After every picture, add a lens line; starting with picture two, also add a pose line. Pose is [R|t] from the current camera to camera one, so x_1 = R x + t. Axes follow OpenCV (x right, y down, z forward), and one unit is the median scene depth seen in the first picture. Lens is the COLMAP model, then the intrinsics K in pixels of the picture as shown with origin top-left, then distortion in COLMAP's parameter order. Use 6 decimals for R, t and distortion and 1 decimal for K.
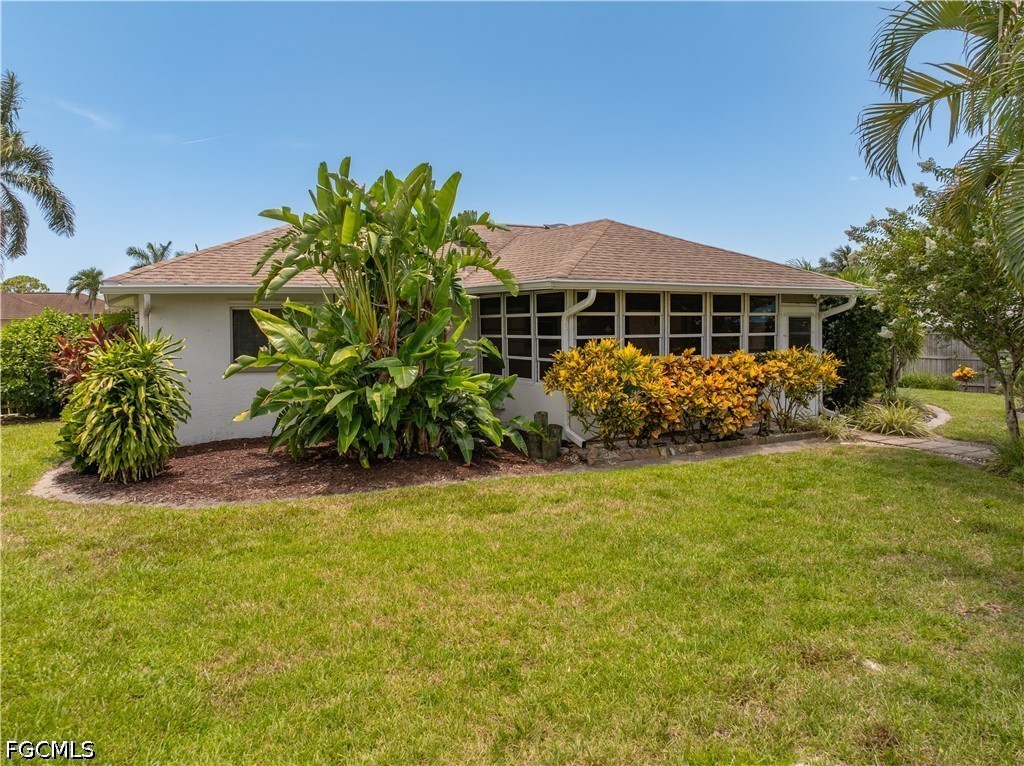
lens RADIAL K [[701.3, 0, 512.0], [0, 701.3, 383.0], [0, 0, 1]] dist [-0.003388, -0.046219]
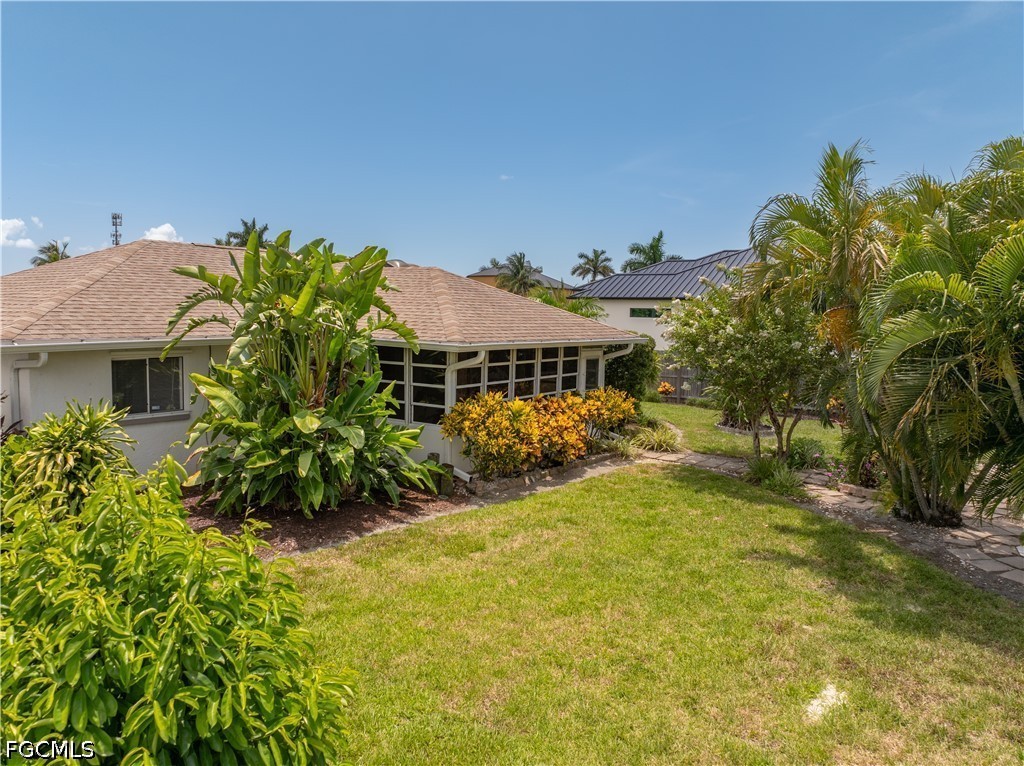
lens RADIAL K [[701.3, 0, 512.0], [0, 701.3, 383.0], [0, 0, 1]] dist [-0.003388, -0.046219]
pose [[0.902131, -0.011194, 0.431317, -0.355091], [0.005165, 0.999872, 0.015147, -0.095994], [-0.431432, -0.011437, 0.902073, -0.107954]]
